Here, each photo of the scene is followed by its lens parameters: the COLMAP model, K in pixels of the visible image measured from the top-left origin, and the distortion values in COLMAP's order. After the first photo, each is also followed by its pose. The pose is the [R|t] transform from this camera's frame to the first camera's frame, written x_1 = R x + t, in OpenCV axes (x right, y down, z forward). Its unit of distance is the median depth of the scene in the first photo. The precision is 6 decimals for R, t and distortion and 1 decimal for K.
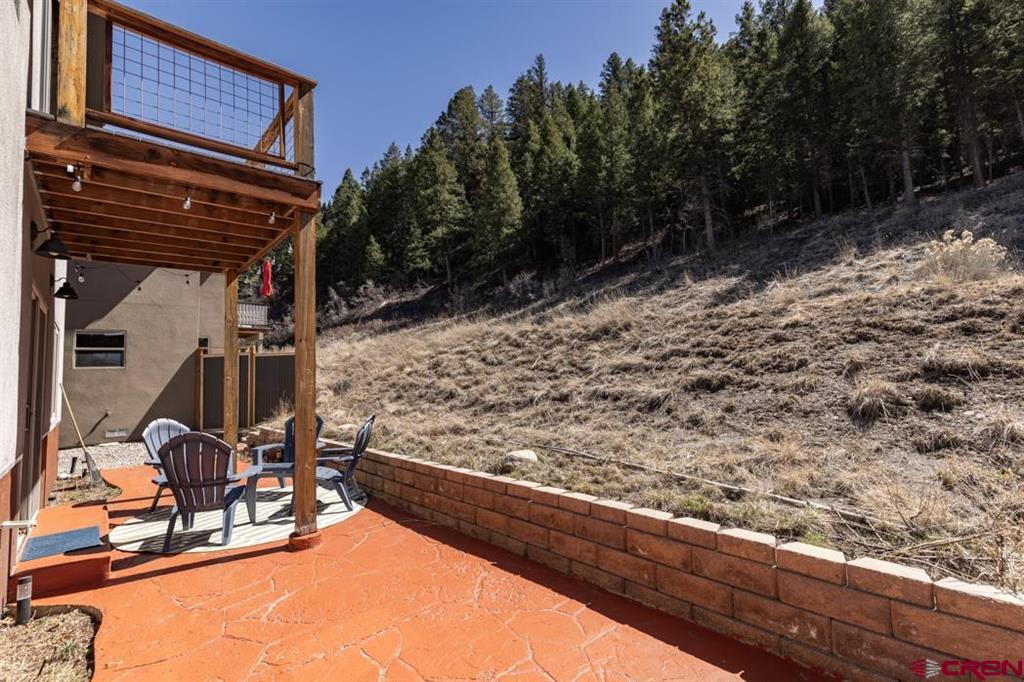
lens RADIAL K [[469.1, 0, 512.0], [0, 469.1, 341.0], [0, 0, 1]] dist [0.007347, -0.000329]
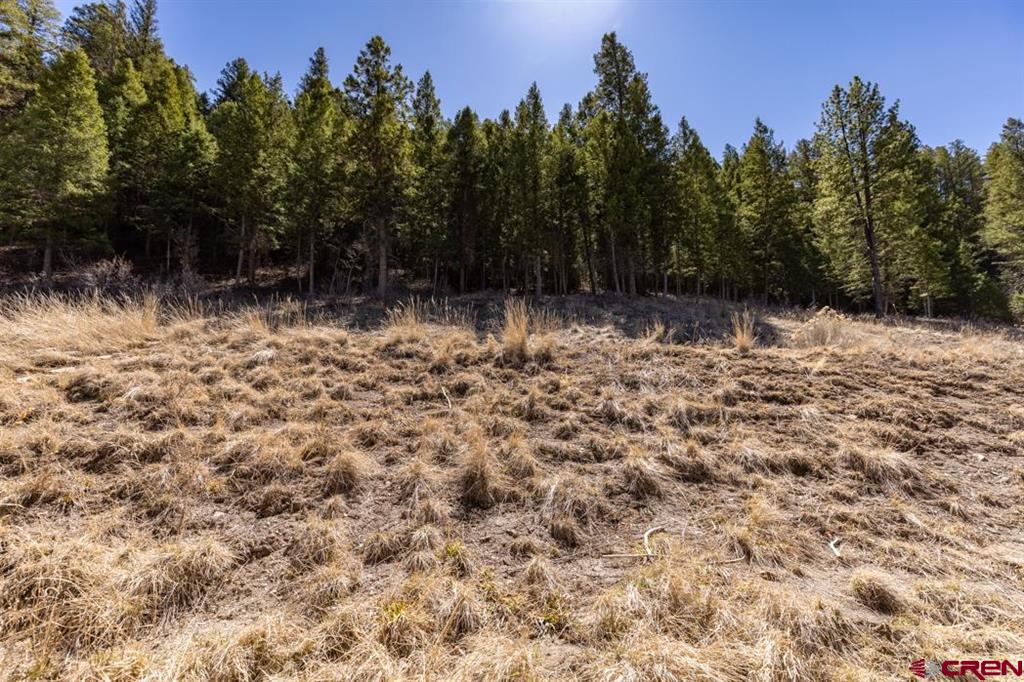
lens RADIAL K [[454.9, 0, 517.0], [0, 454.9, 340.4], [0, 0, 1]] dist [0.006434, -0.000151]
pose [[0.620219, 0.160238, 0.767888, -0.067230], [-0.064814, 0.986035, -0.153409, 0.012699], [-0.781747, 0.045378, 0.621943, 0.154282]]
